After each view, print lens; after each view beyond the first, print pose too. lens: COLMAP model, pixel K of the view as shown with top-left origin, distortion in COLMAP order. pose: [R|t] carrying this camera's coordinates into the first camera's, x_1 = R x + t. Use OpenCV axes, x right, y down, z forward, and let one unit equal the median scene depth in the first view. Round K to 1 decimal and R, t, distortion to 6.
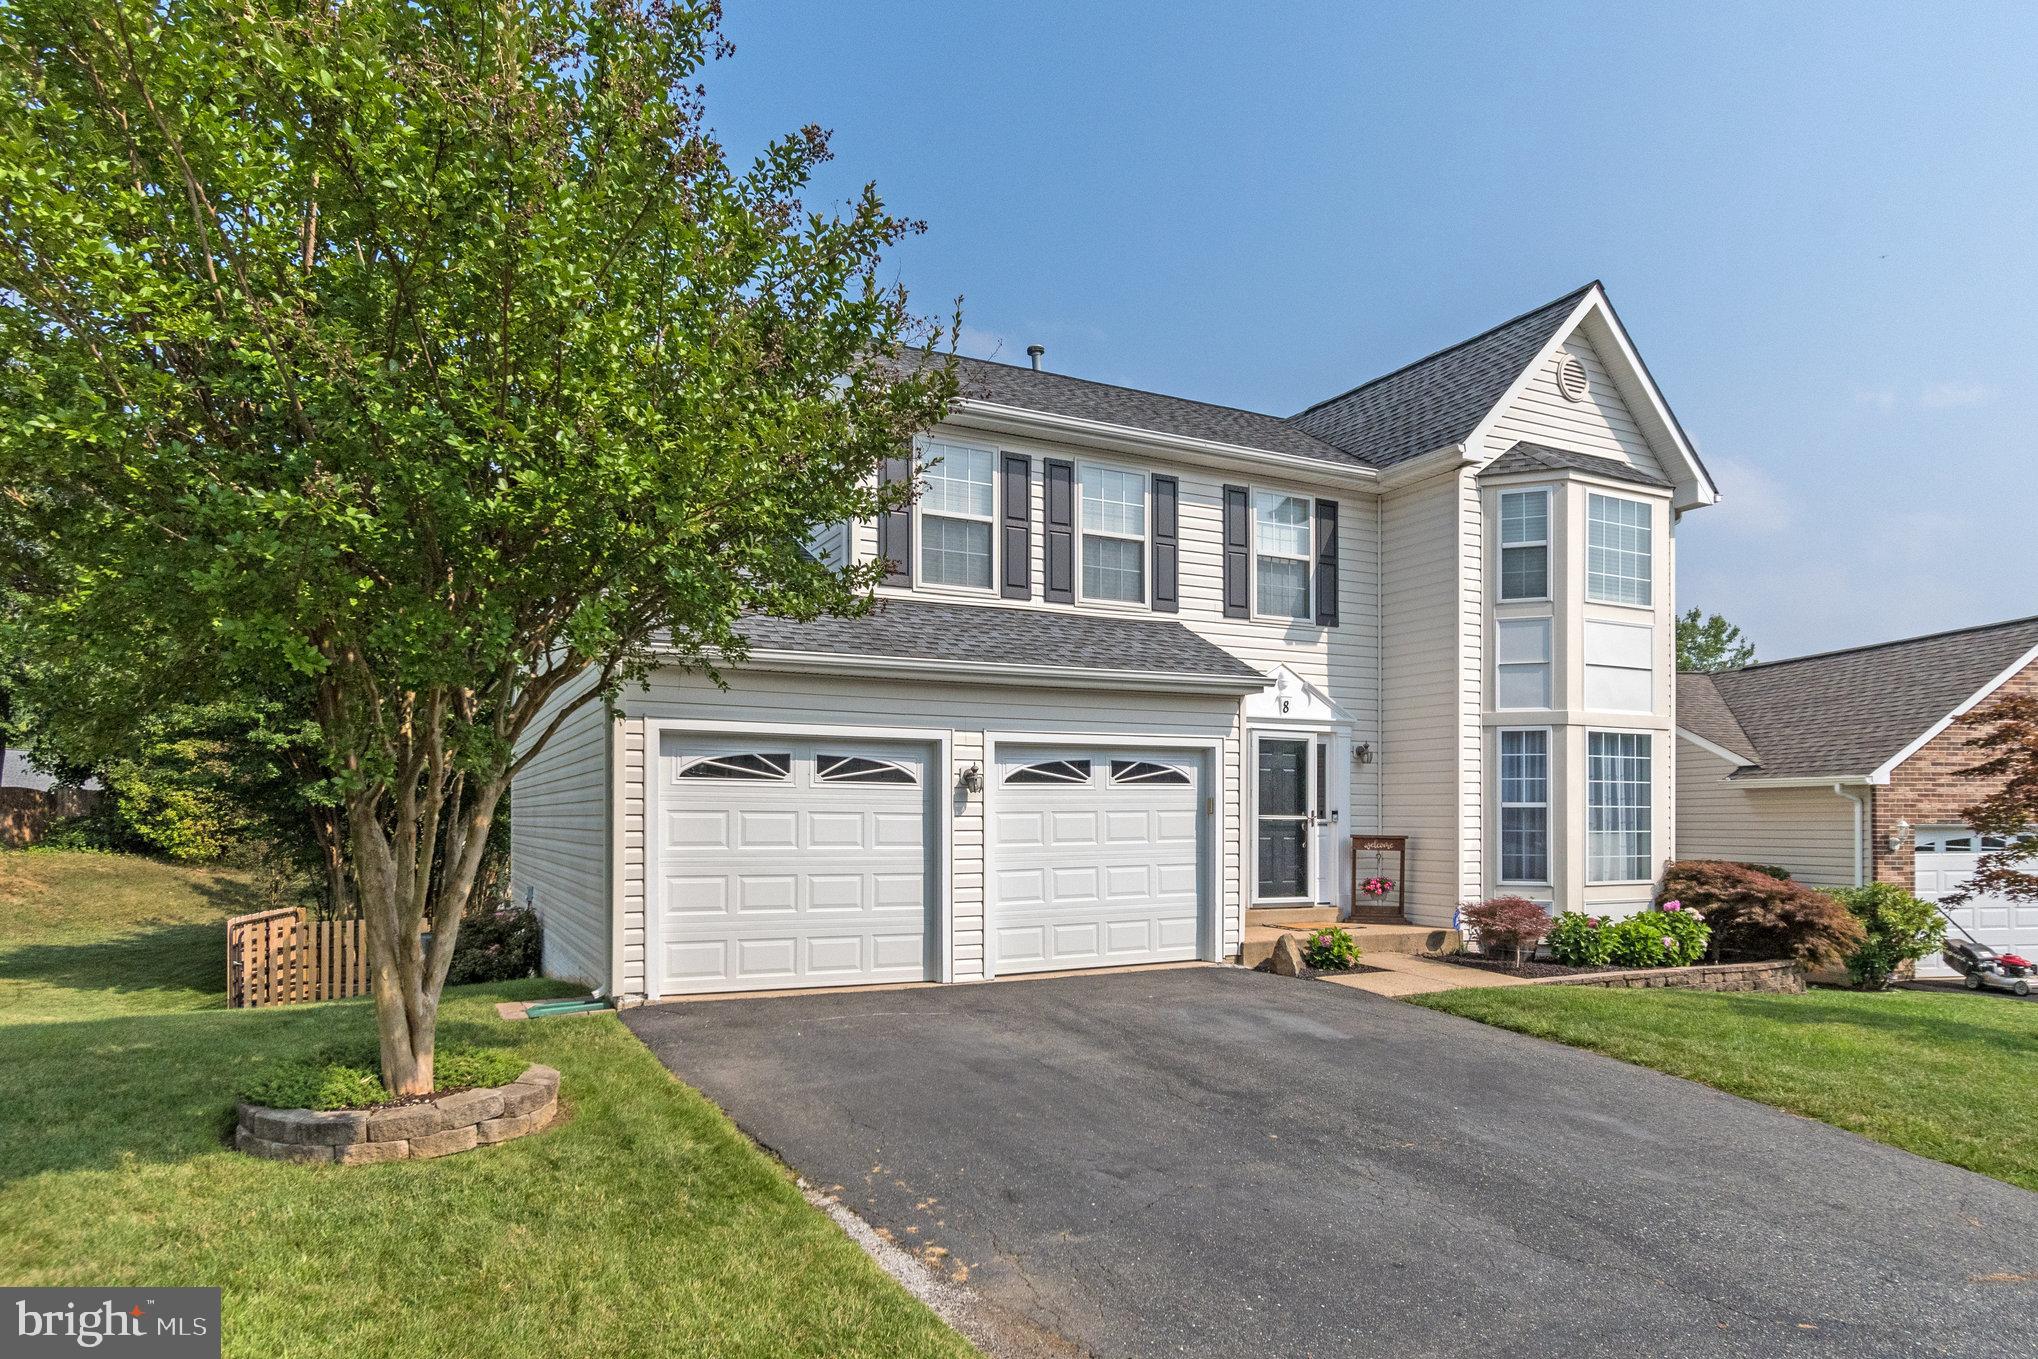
lens RADIAL K [[1193.1, 0, 1017.2], [0, 1193.1, 793.1], [0, 0, 1]] dist [-0.005071, -0.000285]
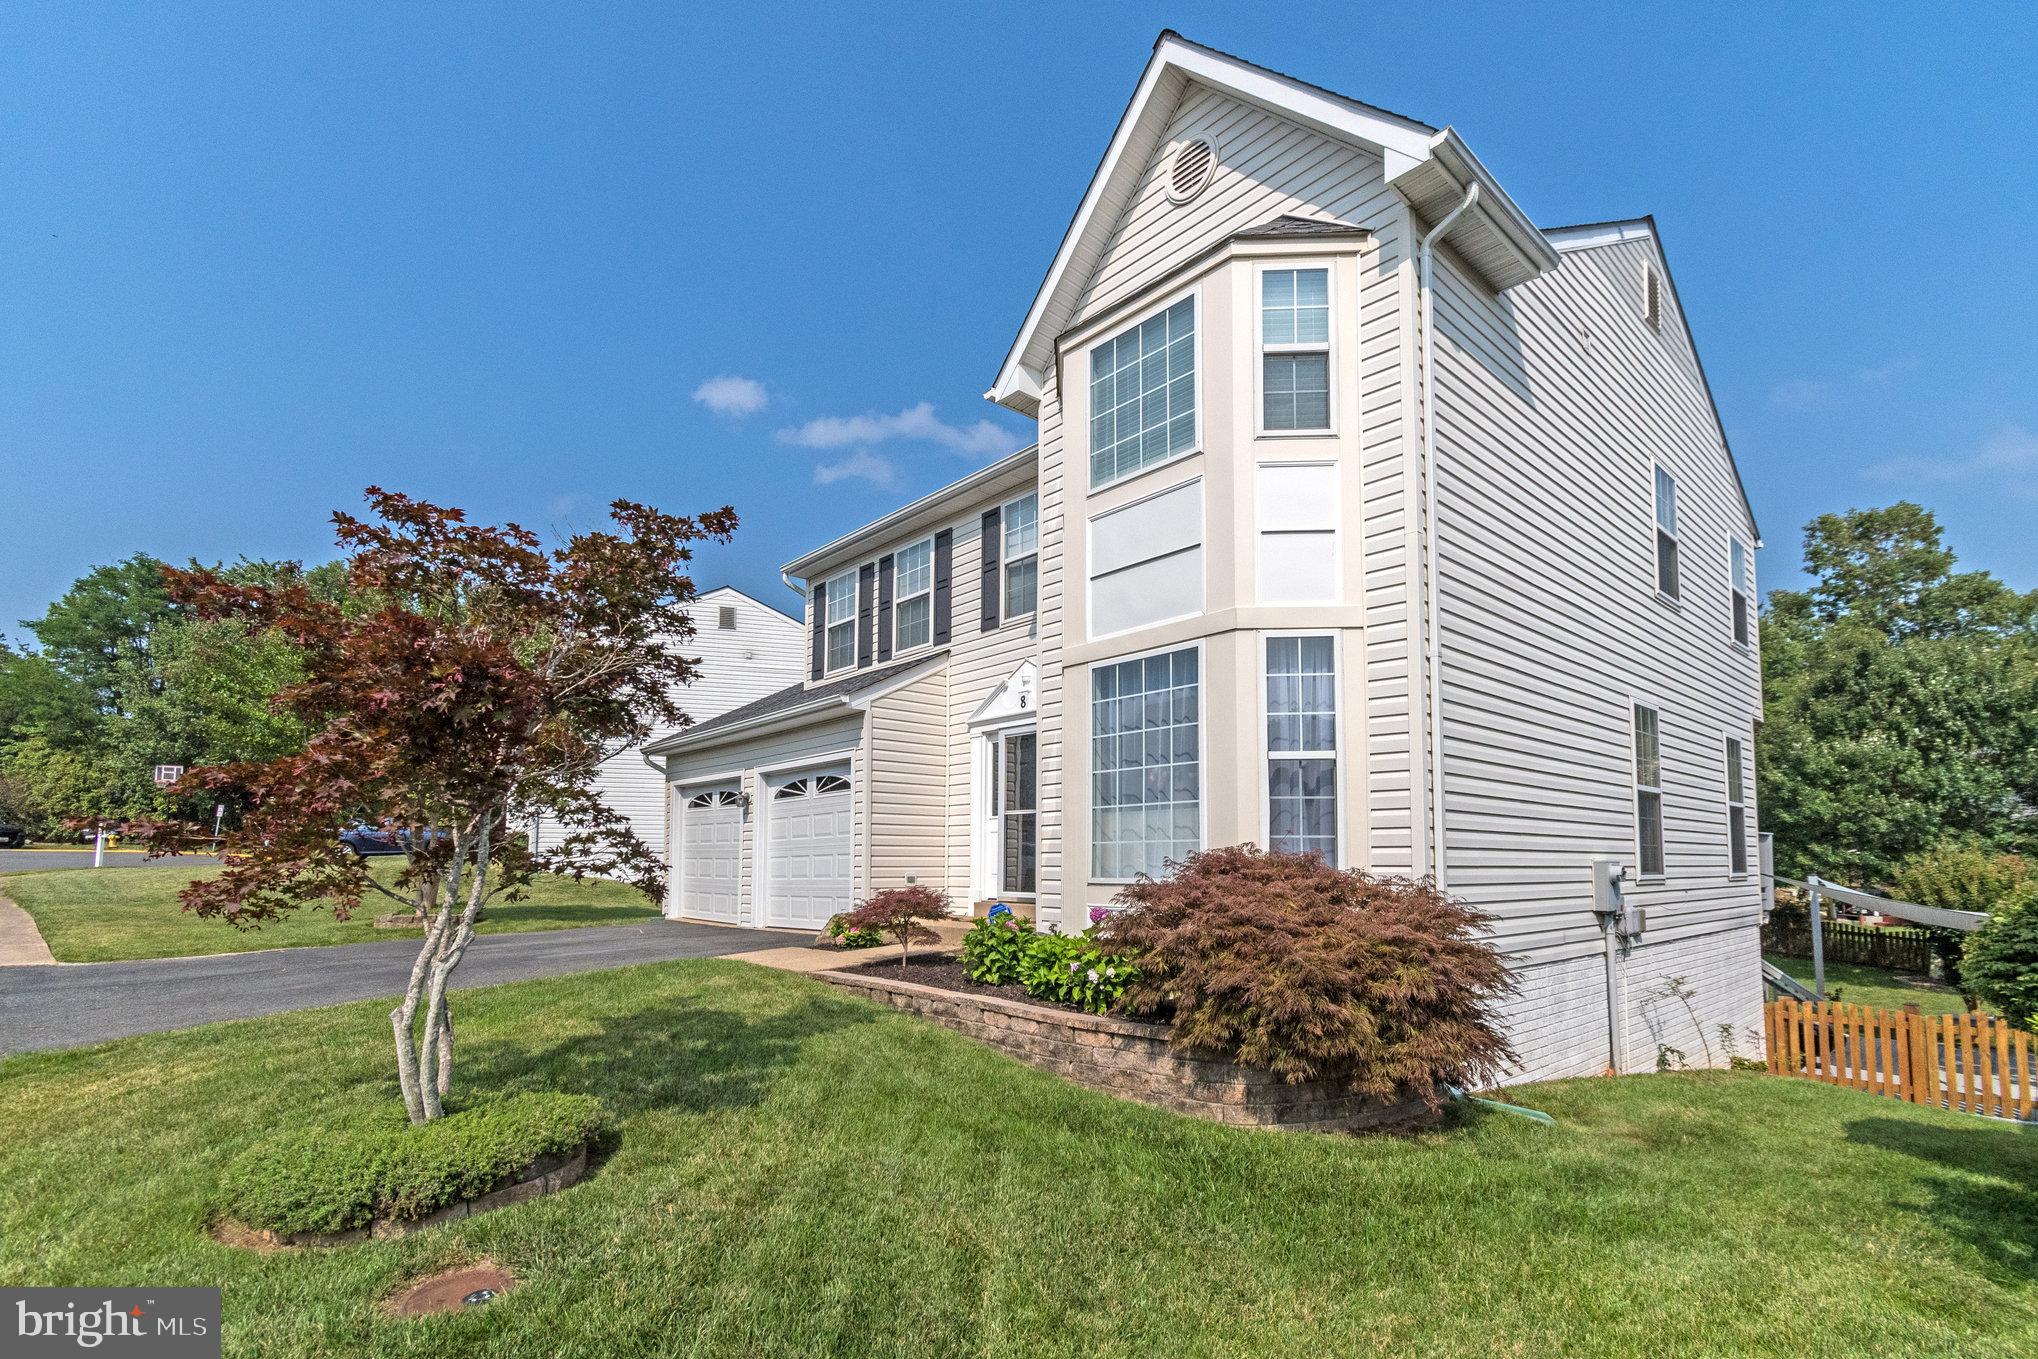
lens RADIAL K [[951.2, 0, 1016.0], [0, 951.2, 781.1], [0, 0, 1]] dist [-0.000421, -0.000396]
pose [[0.263888, -0.087681, -0.960560, 1.029592], [0.023706, 0.996149, -0.084417, 0.065069], [0.964262, -0.000494, 0.264951, 0.811091]]
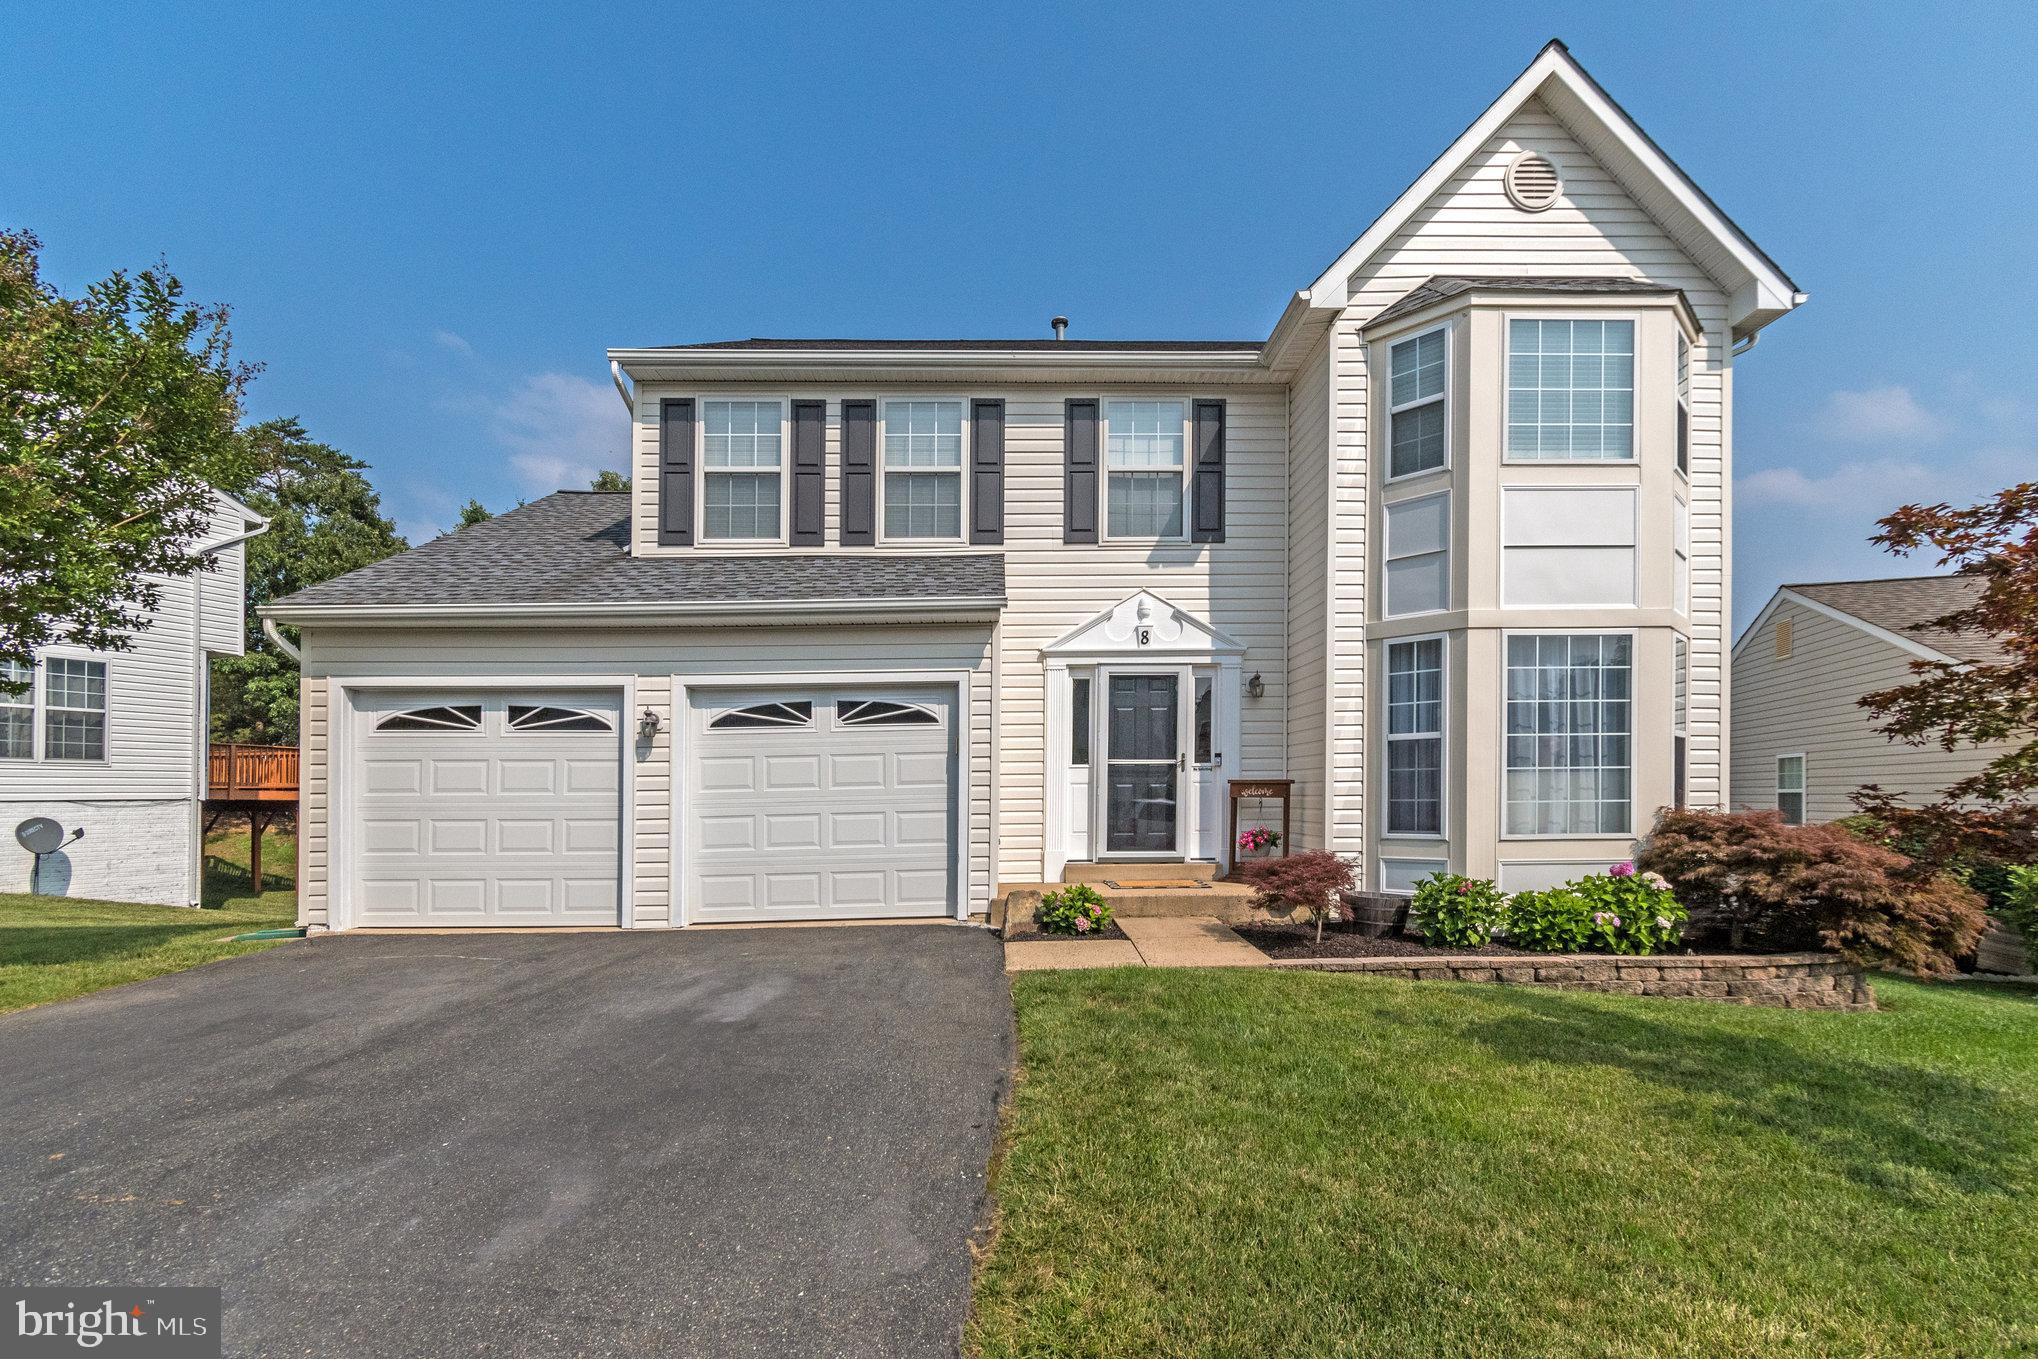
lens RADIAL K [[951.2, 0, 1016.0], [0, 951.2, 781.1], [0, 0, 1]] dist [-0.000421, -0.000396]
pose [[0.907958, -0.018512, -0.418652, 0.448518], [0.021936, 0.999754, 0.003365, 0.031577], [0.418486, -0.012239, 0.908141, 0.324359]]
